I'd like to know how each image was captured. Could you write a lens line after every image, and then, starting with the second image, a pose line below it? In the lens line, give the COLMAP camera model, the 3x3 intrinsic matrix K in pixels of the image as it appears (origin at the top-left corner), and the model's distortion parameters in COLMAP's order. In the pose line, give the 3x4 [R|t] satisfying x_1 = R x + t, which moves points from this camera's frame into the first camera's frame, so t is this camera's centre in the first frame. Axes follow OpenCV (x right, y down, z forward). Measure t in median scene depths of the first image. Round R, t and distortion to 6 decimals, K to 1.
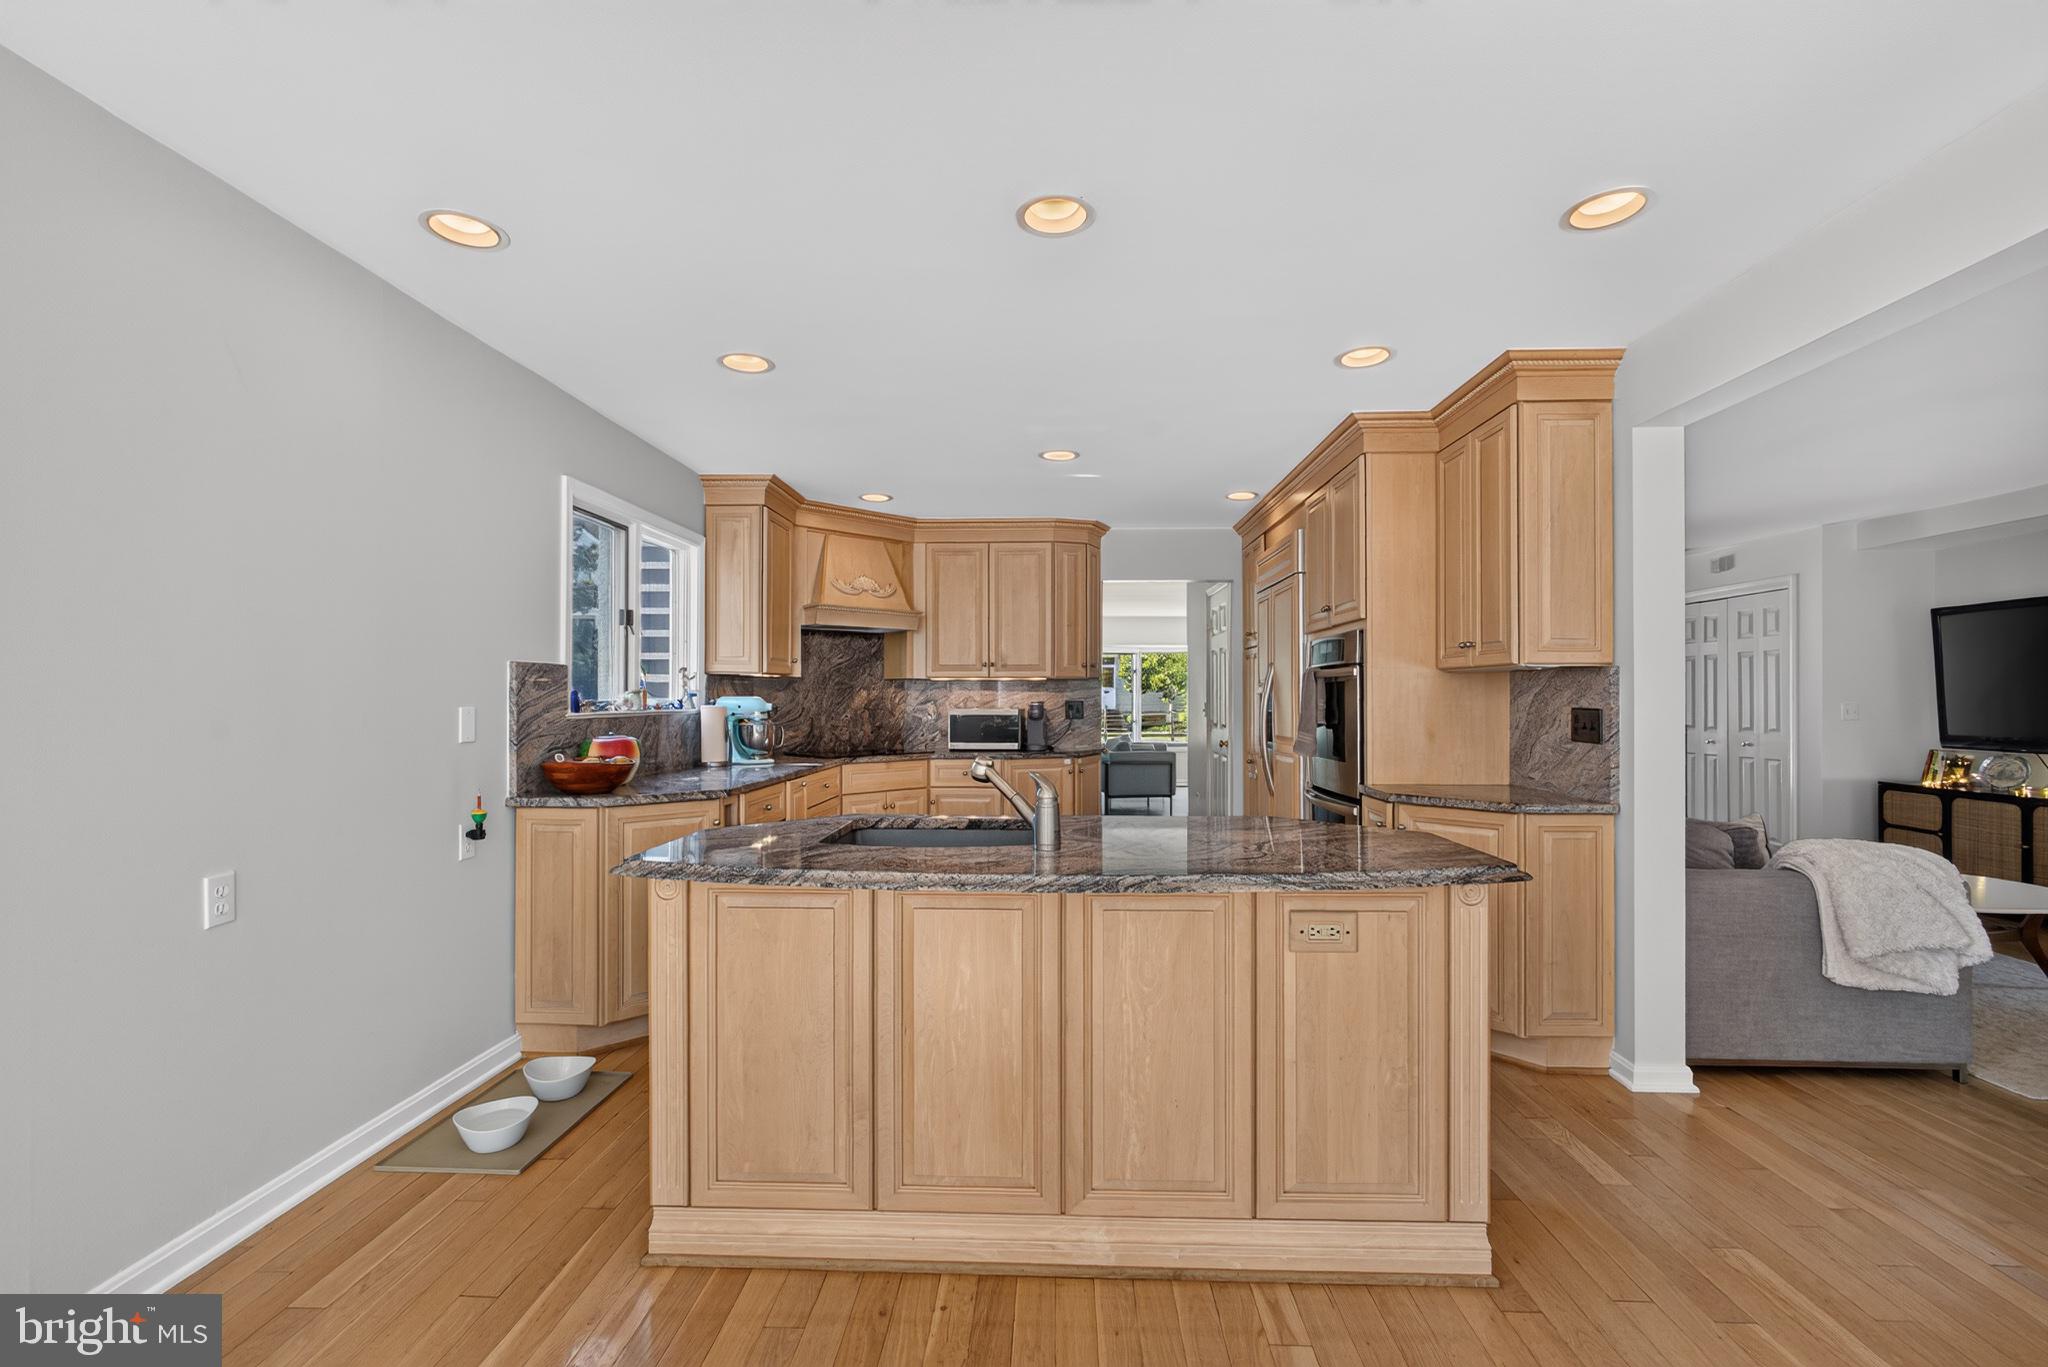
lens RADIAL K [[878.3, 0, 1024.7], [0, 878.3, 688.8], [0, 0, 1]] dist [0.000389, 0.000451]
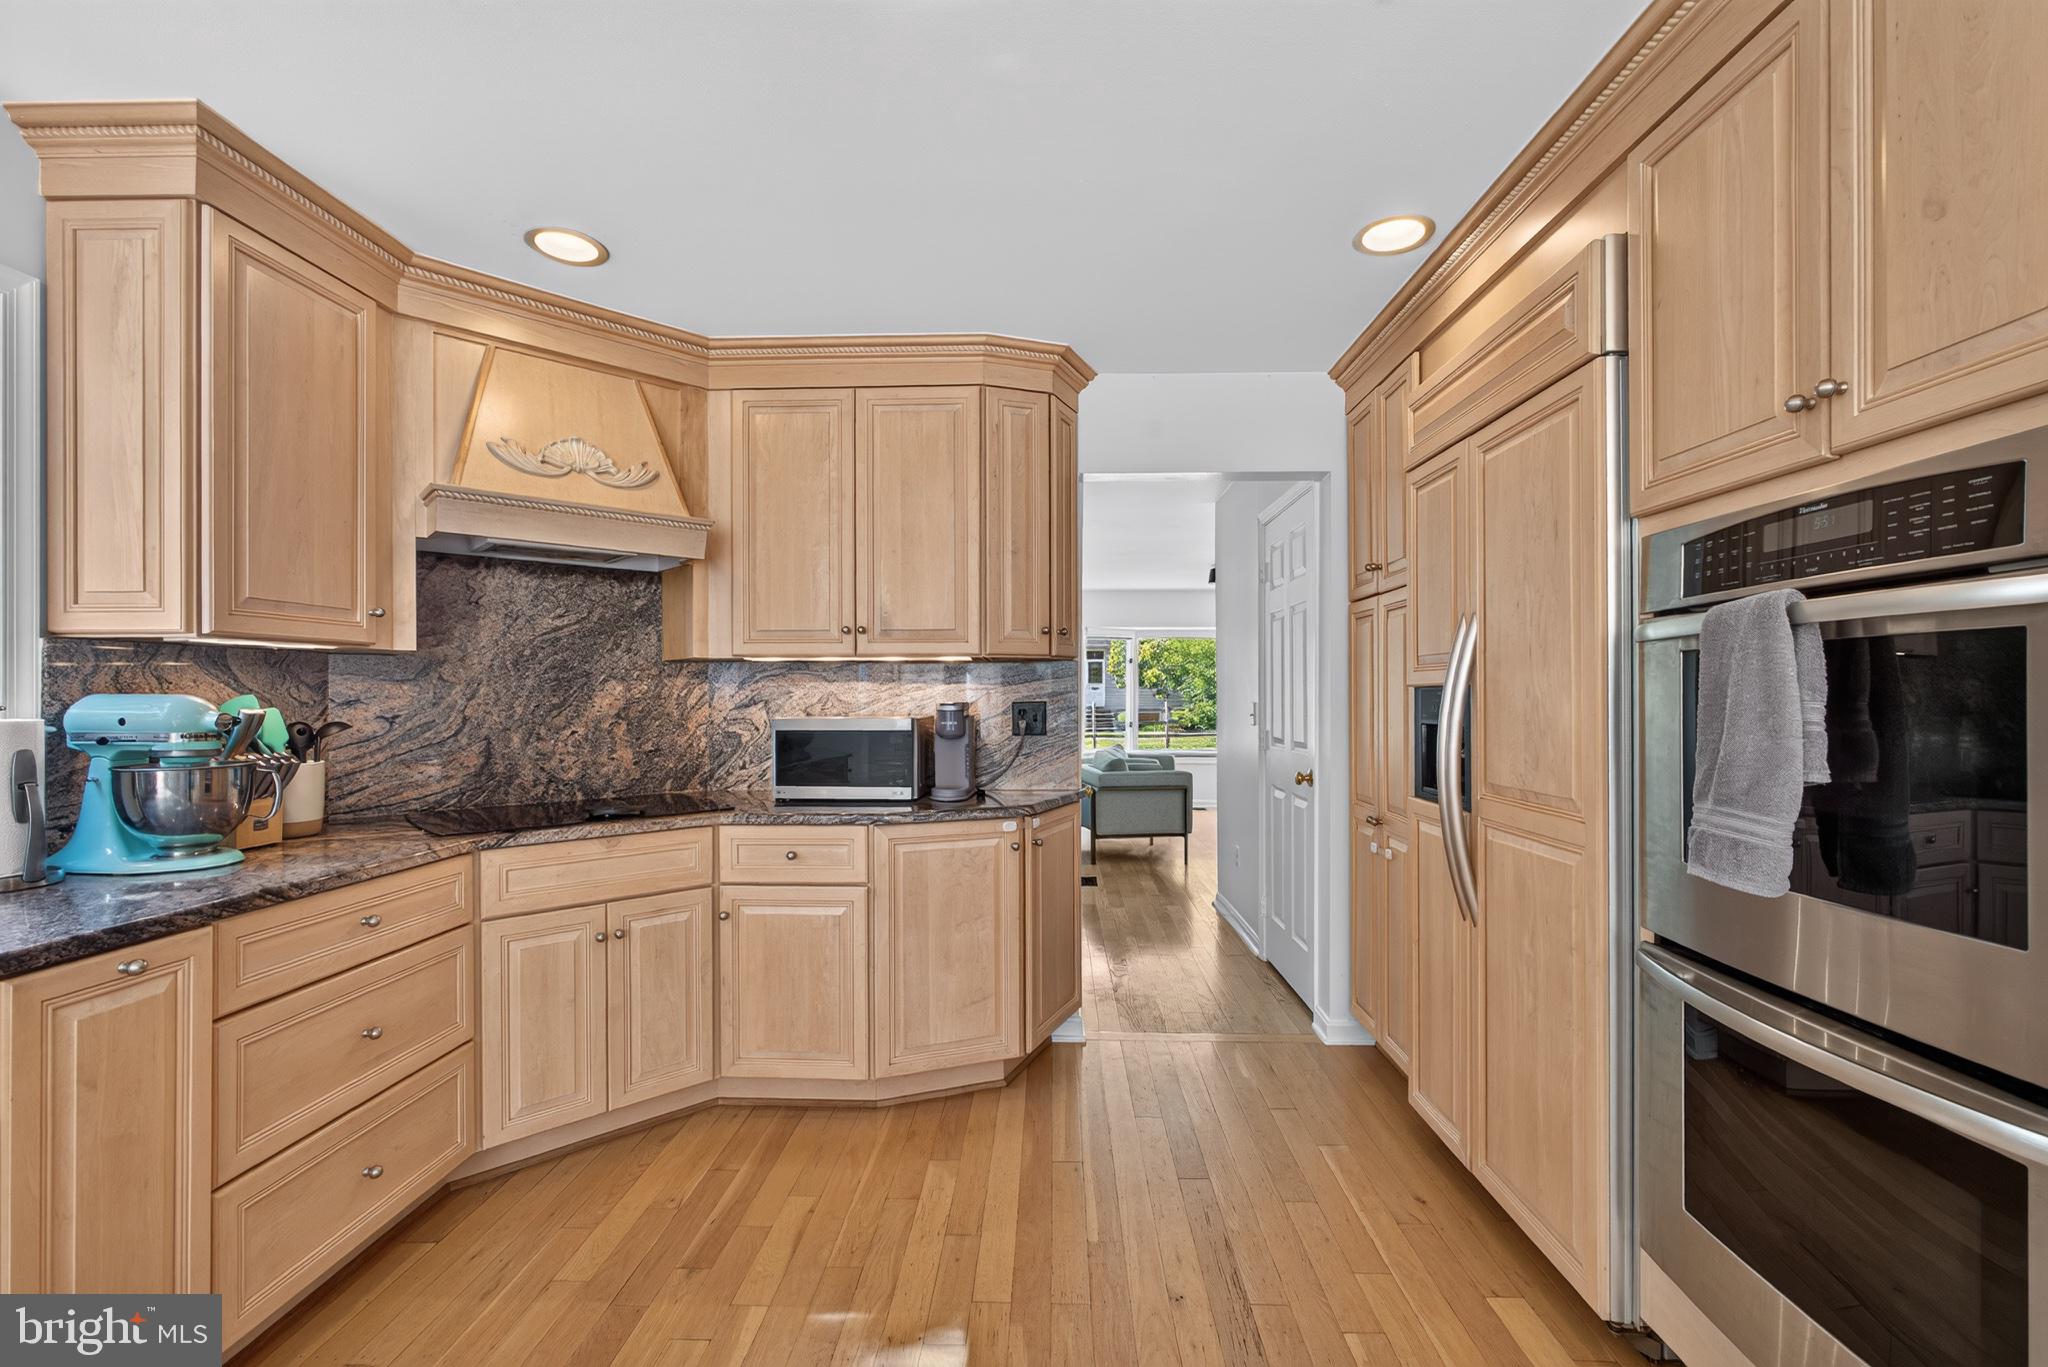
lens RADIAL K [[878.3, 0, 1032.8], [0, 878.3, 687.9], [0, 0, 1]] dist [0.000389, 0.000451]
pose [[0.999759, -0.002833, 0.021756, 0.049174], [0.002802, 0.999995, 0.001439, 0.005306], [-0.021760, -0.001377, 0.999762, 0.491238]]
